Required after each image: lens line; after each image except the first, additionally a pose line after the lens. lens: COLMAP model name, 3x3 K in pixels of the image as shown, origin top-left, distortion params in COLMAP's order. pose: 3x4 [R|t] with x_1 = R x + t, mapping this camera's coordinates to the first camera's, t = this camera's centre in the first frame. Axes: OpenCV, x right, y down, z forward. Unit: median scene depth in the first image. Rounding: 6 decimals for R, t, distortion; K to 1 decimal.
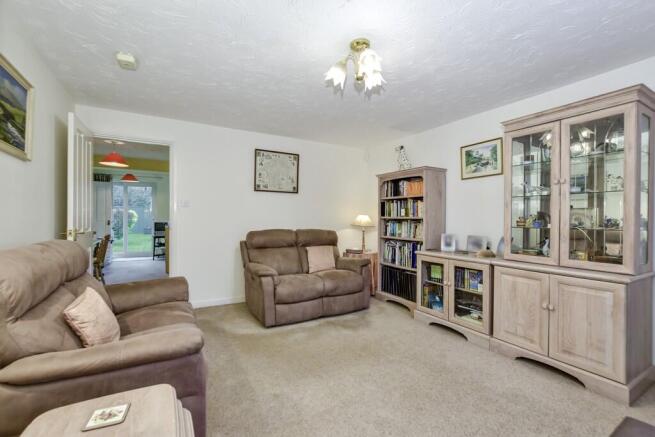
lens RADIAL K [[289.7, 0, 325.4], [0, 289.7, 217.5], [0, 0, 1]] dist [-0.010216, 0.004373]
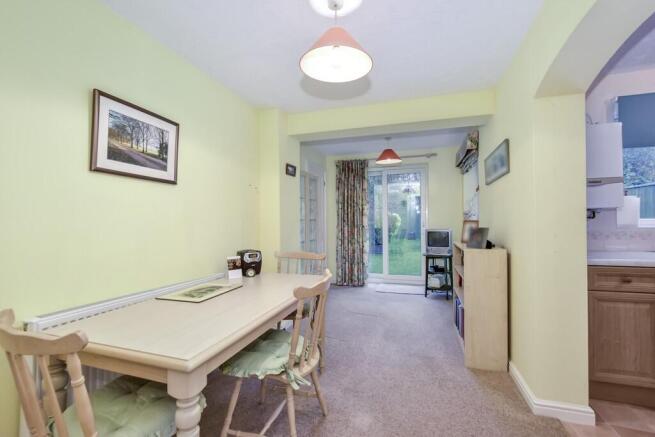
lens RADIAL K [[289.7, 0, 328.4], [0, 289.7, 220.8], [0, 0, 1]] dist [-0.010216, 0.004373]
pose [[0.679650, -0.012361, -0.733432, -0.932235], [0.013964, 0.999895, -0.003911, -0.010773], [0.733403, -0.007584, 0.679752, 1.437382]]
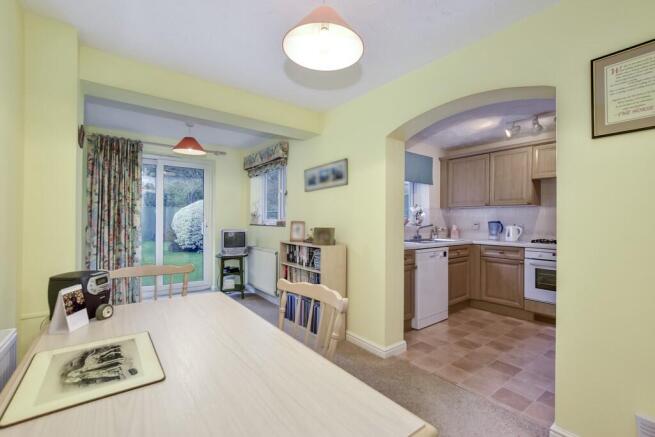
lens RADIAL K [[289.7, 0, 327.2], [0, 289.7, 220.2], [0, 0, 1]] dist [-0.010216, 0.004373]
pose [[0.991030, -0.001284, 0.133636, -1.442539], [0.001199, 0.999999, 0.000719, -0.015254], [-0.133636, -0.000553, 0.991030, 1.316963]]
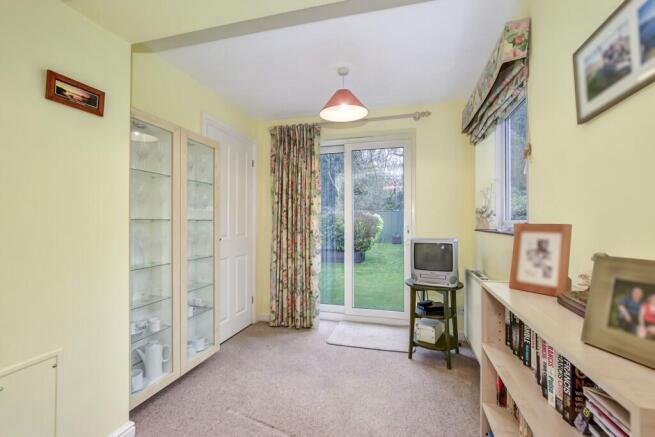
lens RADIAL K [[289.7, 0, 326.2], [0, 289.7, 220.3], [0, 0, 1]] dist [-0.010216, 0.004373]
pose [[0.704182, -0.013038, -0.709900, -1.324038], [0.006759, 0.999909, -0.011660, -0.011156], [0.709988, 0.003413, 0.704206, 2.168928]]
